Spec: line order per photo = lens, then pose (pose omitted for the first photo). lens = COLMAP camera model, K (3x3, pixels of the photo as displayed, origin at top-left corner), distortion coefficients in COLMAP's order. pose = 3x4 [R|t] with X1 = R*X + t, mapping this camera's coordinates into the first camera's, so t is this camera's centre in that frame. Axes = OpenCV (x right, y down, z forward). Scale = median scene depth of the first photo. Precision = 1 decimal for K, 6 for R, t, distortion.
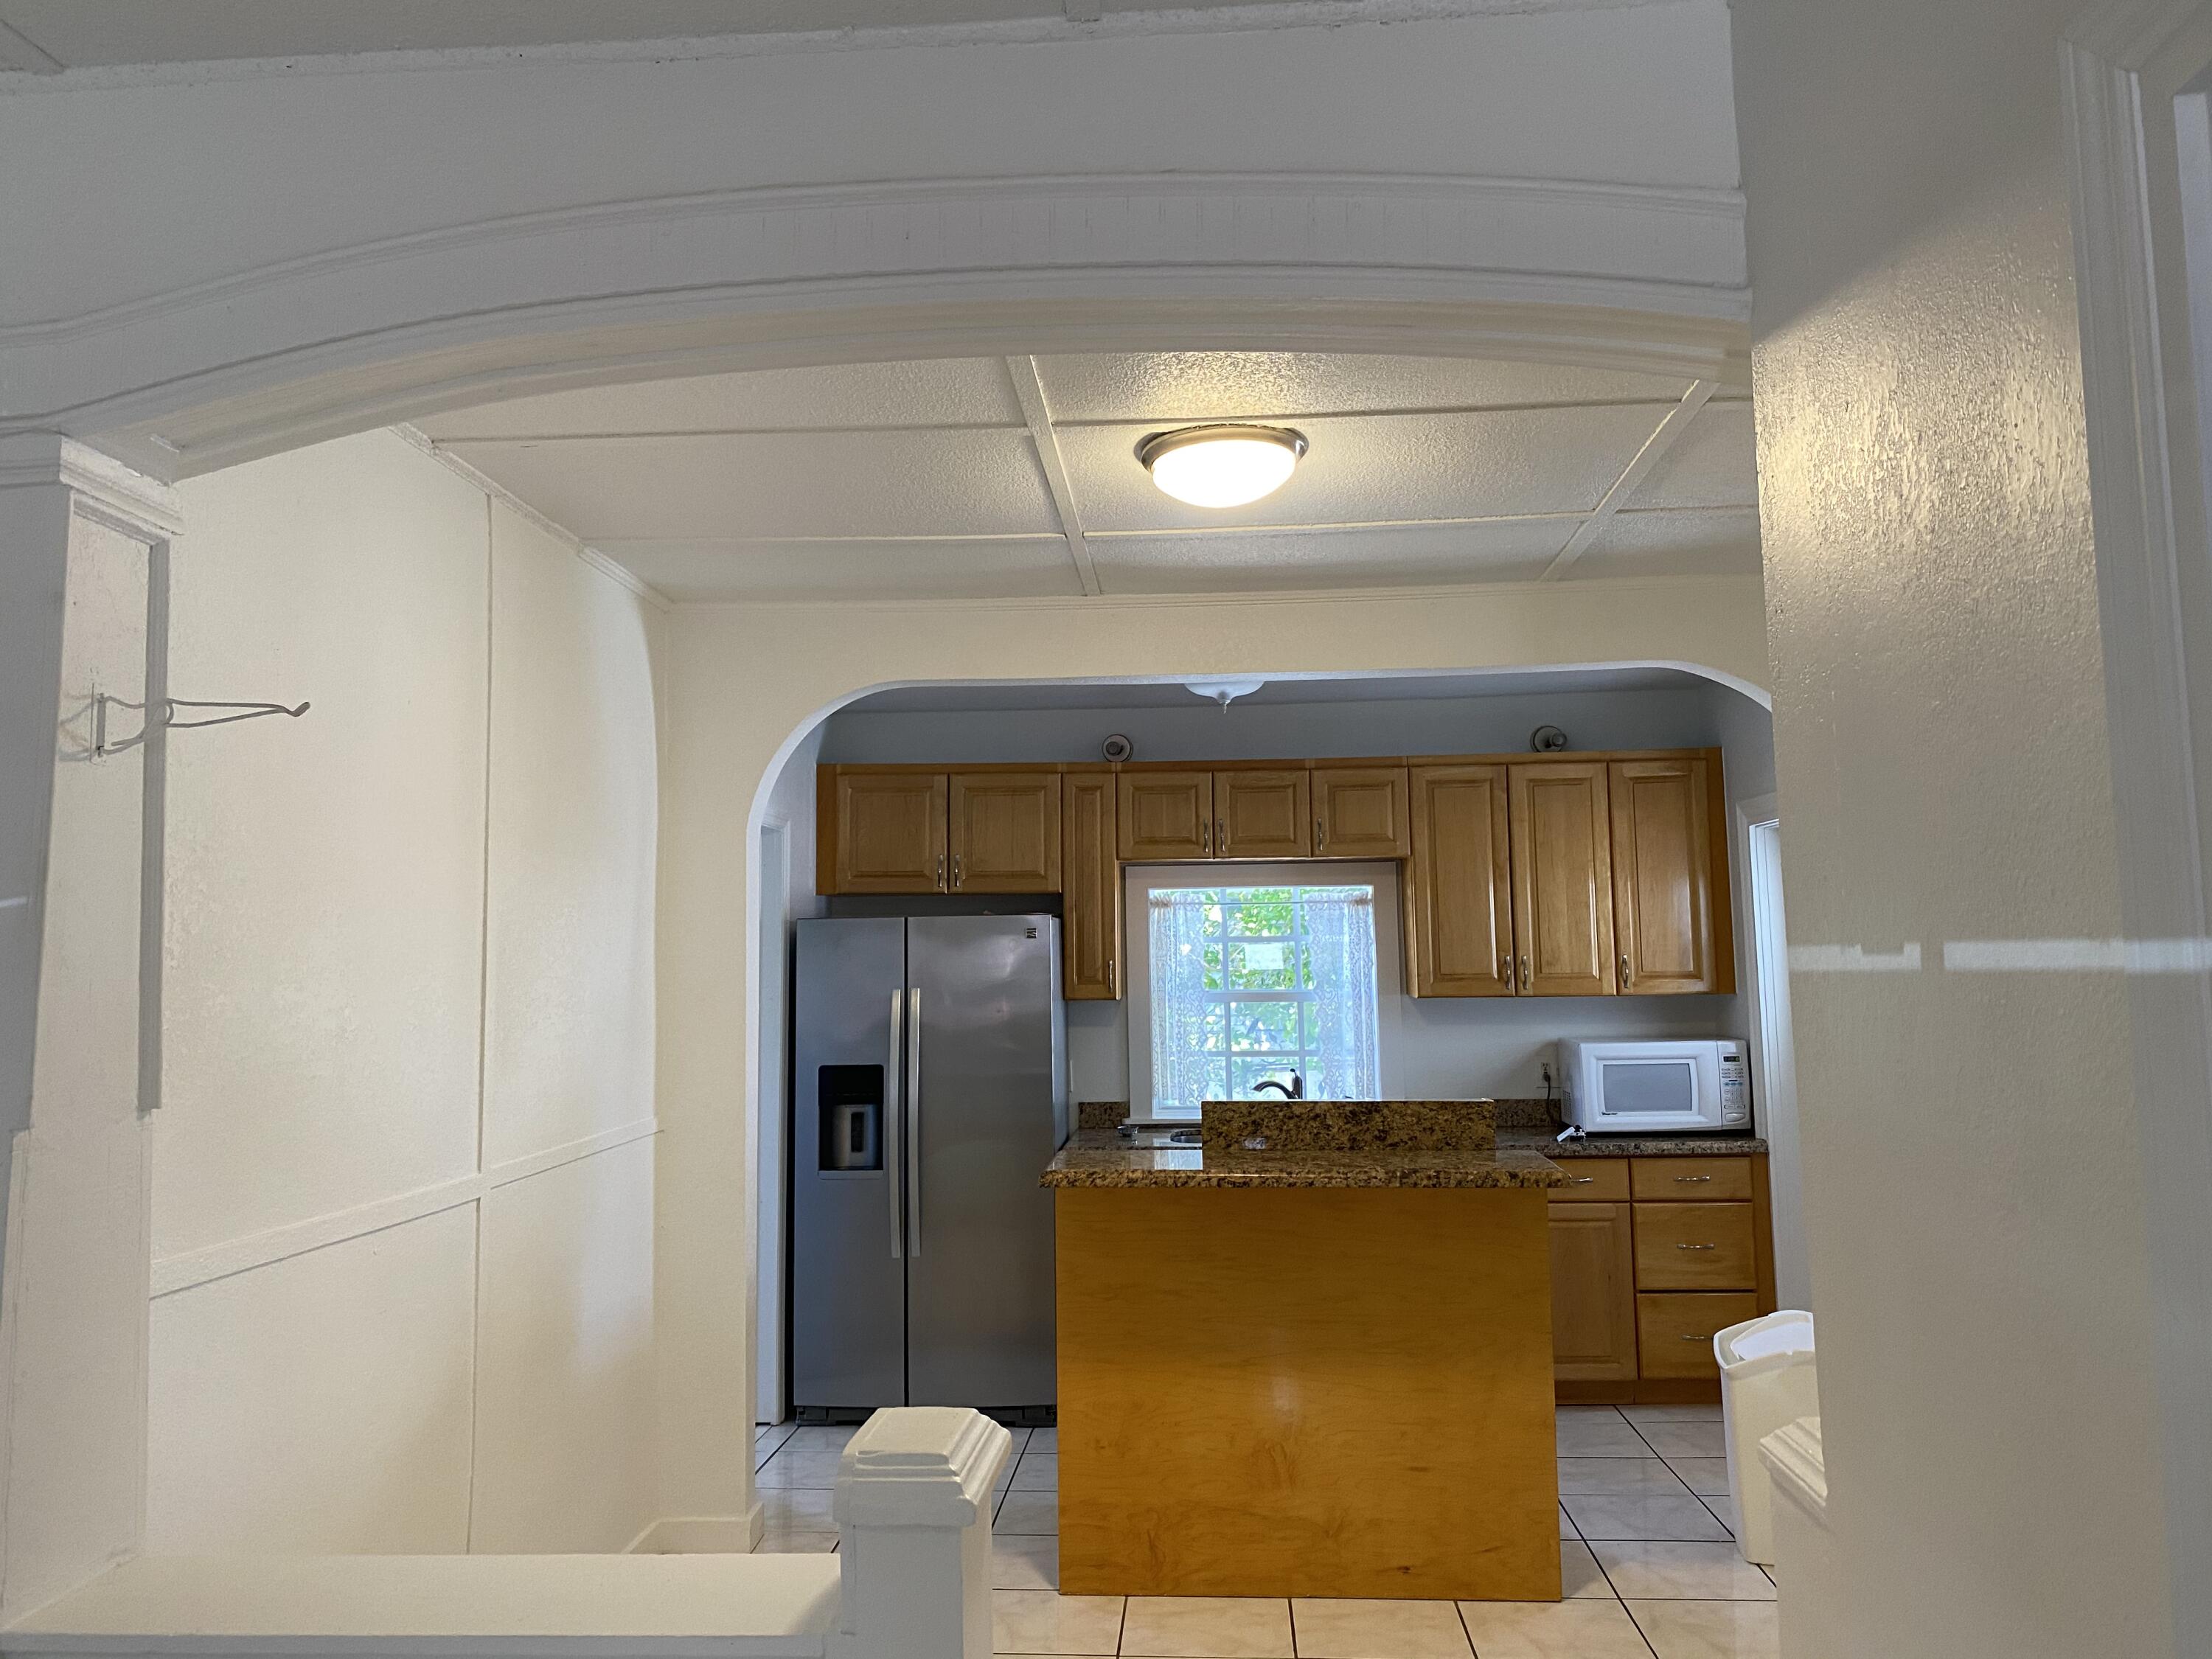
lens RADIAL K [[1655.4, 0, 1106.0], [0, 1655.4, 829.5], [0, 0, 1]] dist [0.170614, -0.097922]
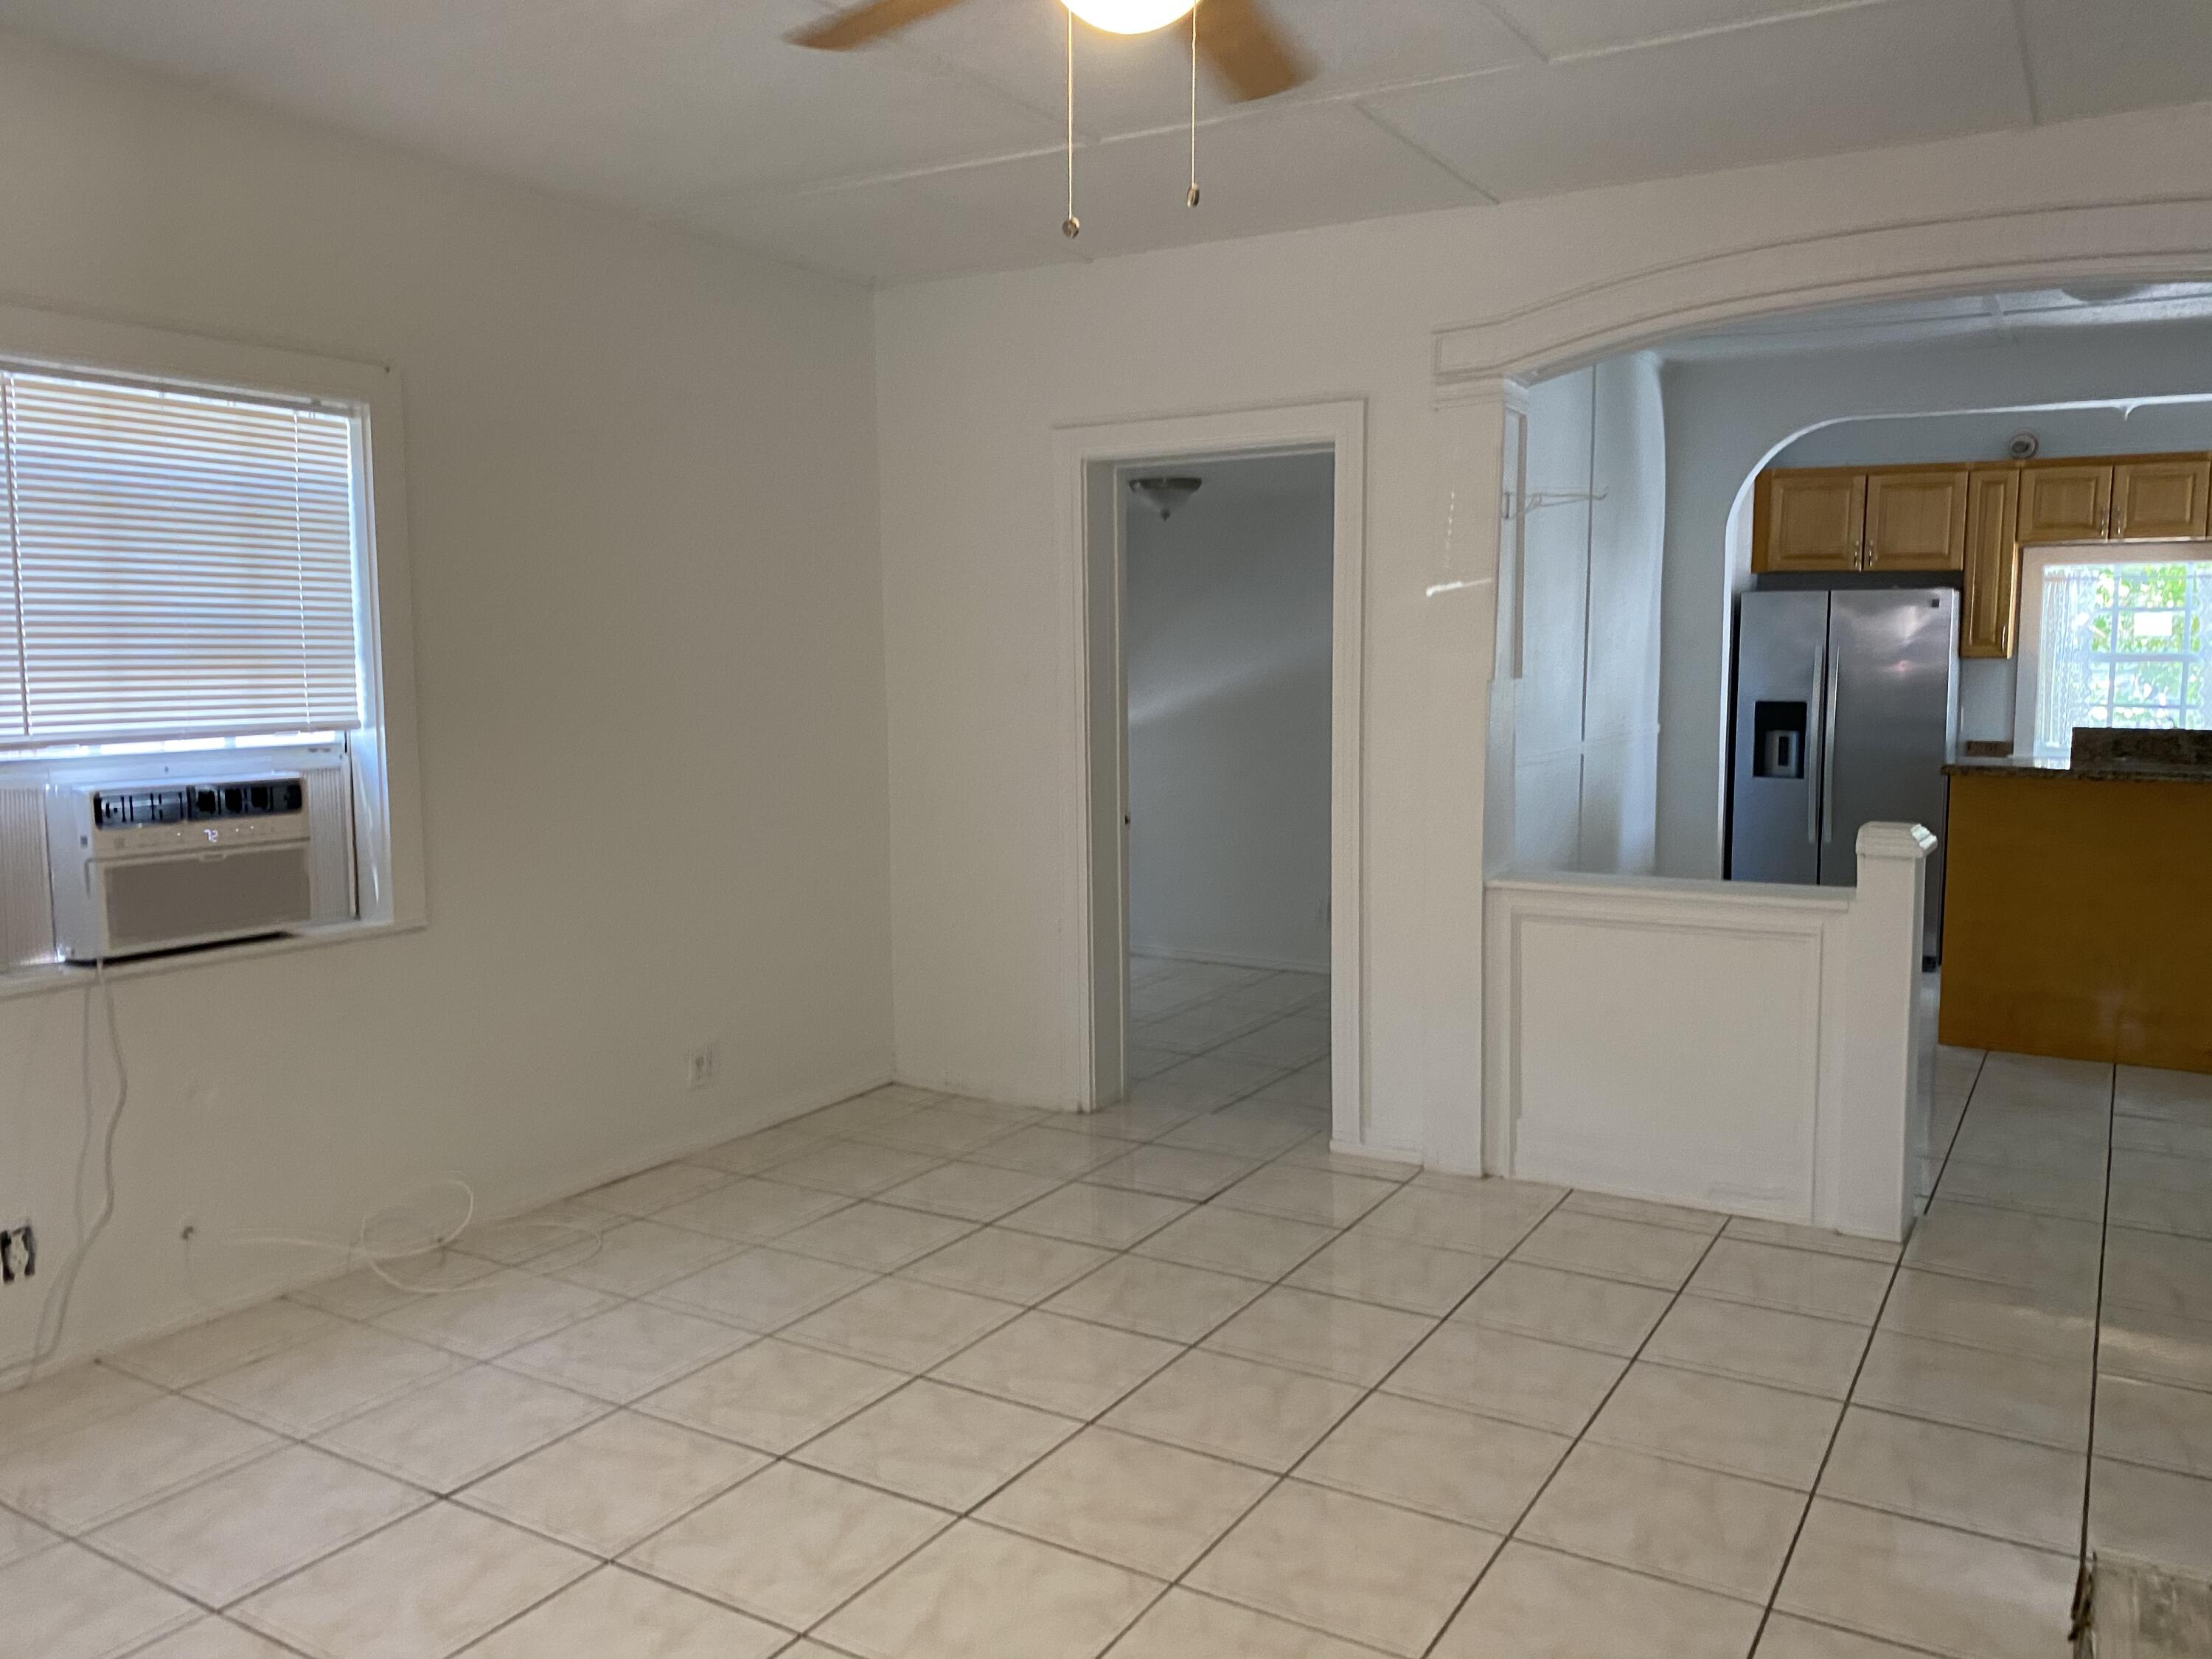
lens RADIAL K [[1690.4, 0, 1106.0], [0, 1690.4, 829.5], [0, 0, 1]] dist [-0.009890, 0.003666]
pose [[0.886084, 0.061151, -0.459474, -0.003774], [0.028563, 0.982172, 0.185800, -0.023589], [0.462645, -0.177758, 0.868540, -0.415572]]
